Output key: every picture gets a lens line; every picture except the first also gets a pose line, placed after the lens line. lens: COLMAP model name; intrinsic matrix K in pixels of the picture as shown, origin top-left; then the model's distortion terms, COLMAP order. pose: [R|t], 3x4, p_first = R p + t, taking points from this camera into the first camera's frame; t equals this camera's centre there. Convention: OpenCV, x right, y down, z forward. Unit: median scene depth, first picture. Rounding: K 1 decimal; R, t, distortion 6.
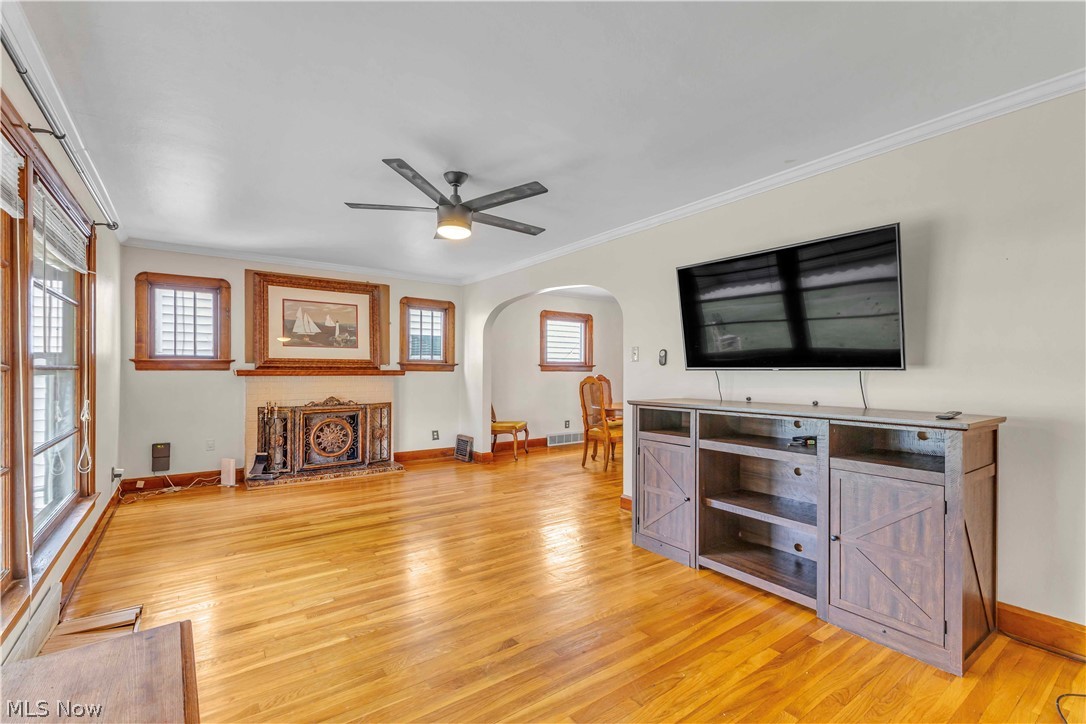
lens RADIAL K [[481.6, 0, 539.9], [0, 481.6, 370.8], [0, 0, 1]] dist [0.004545, -0.000094]
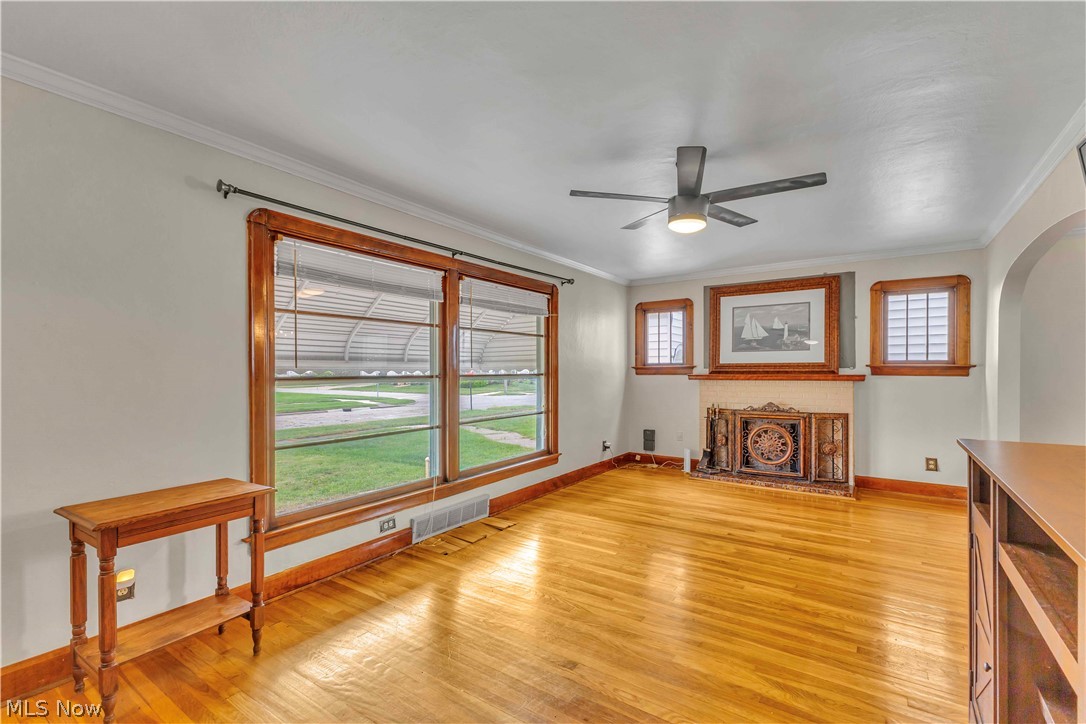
lens RADIAL K [[481.6, 0, 539.9], [0, 481.6, 370.8], [0, 0, 1]] dist [0.004545, -0.000094]
pose [[0.328809, -0.004490, -0.944386, 0.345661], [0.003780, 0.999987, -0.003438, -0.008215], [0.944389, -0.002440, 0.328822, 0.261002]]
